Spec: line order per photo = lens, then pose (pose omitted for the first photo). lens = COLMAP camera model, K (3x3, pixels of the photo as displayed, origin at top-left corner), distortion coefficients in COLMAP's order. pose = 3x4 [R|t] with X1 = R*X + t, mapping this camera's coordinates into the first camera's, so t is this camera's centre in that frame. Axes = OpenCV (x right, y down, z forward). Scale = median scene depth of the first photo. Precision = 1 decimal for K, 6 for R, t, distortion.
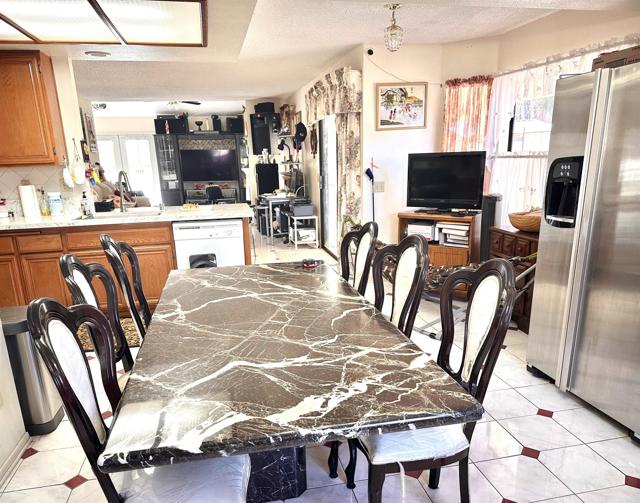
lens RADIAL K [[470.5, 0, 319.3], [0, 470.5, 291.4], [0, 0, 1]] dist [-0.004432, -0.006537]
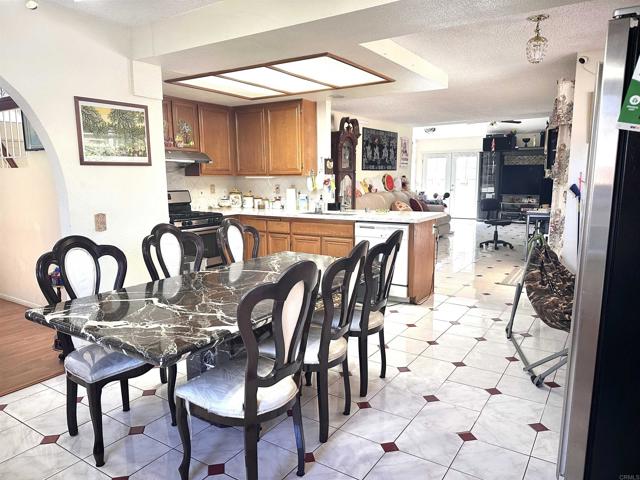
lens RADIAL K [[437.0, 0, 320.0], [0, 437.0, 240.0], [0, 0, 1]] dist [0.049447, -0.072588]
pose [[0.713501, 0.116681, -0.690870, 0.375172], [-0.201647, 0.978514, -0.042991, -0.026480], [0.671010, 0.169986, 0.721699, 0.096065]]
